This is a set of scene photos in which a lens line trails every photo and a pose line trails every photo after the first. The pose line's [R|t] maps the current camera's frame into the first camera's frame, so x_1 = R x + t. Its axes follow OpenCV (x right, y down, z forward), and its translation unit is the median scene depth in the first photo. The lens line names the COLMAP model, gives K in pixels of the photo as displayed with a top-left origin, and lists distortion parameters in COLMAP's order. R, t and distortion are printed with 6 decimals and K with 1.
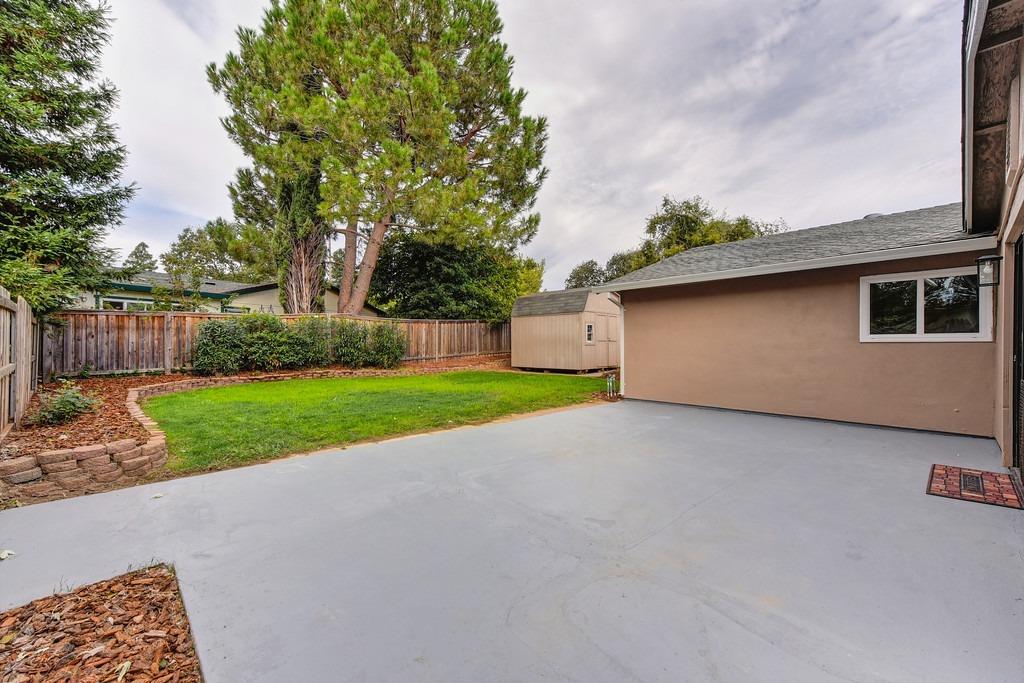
lens RADIAL K [[408.9, 0, 512.8], [0, 408.9, 342.1], [0, 0, 1]] dist [0.013548, -0.000564]
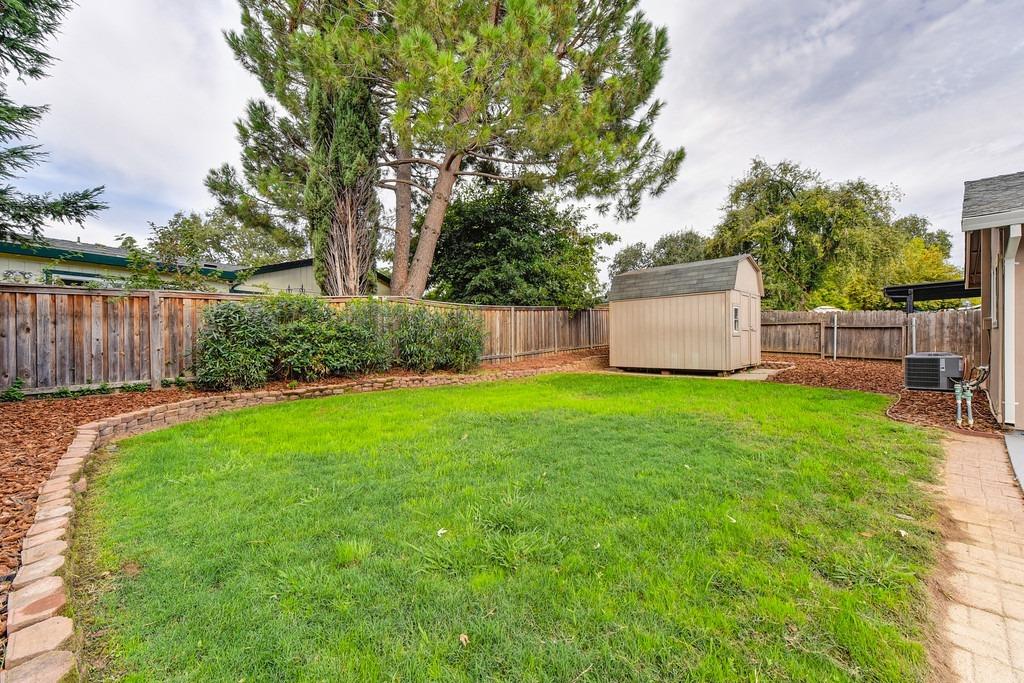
lens RADIAL K [[408.9, 0, 509.4], [0, 408.9, 340.9], [0, 0, 1]] dist [0.013548, -0.000564]
pose [[0.999893, -0.013528, 0.005637, -0.238568], [0.013491, 0.999887, 0.006643, 0.005750], [-0.005727, -0.006567, 0.999962, 0.292305]]
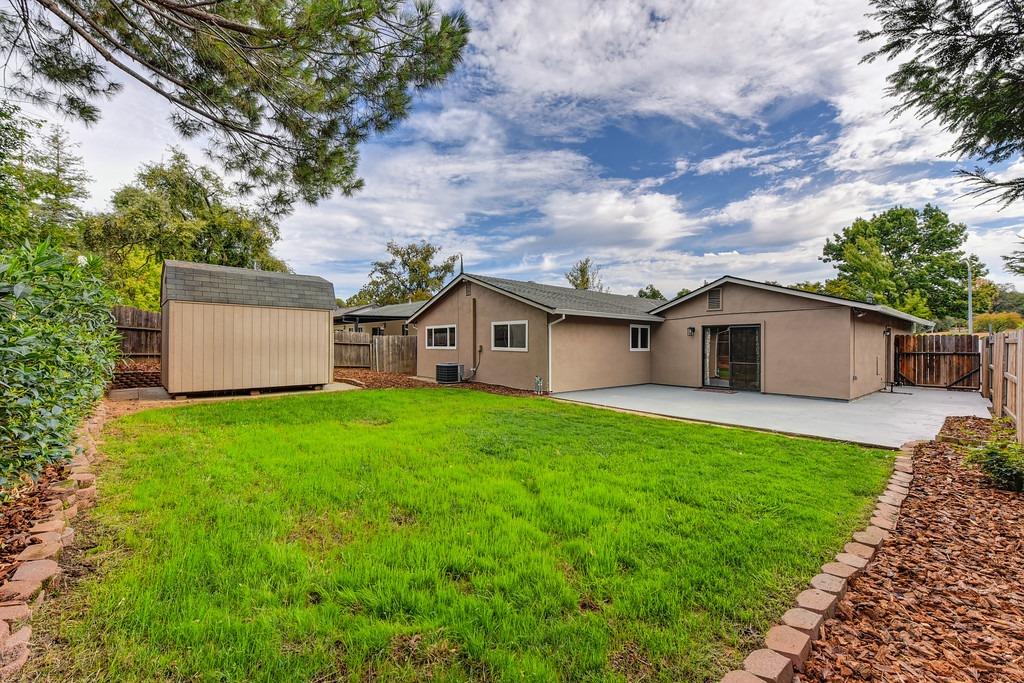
lens RADIAL K [[408.9, 0, 511.9], [0, 408.9, 344.0], [0, 0, 1]] dist [0.013548, -0.000564]
pose [[0.039832, 0.000115, 0.999206, -0.643093], [-0.013832, 0.999904, 0.000436, -0.013914], [-0.999111, -0.013838, 0.039830, 0.654618]]
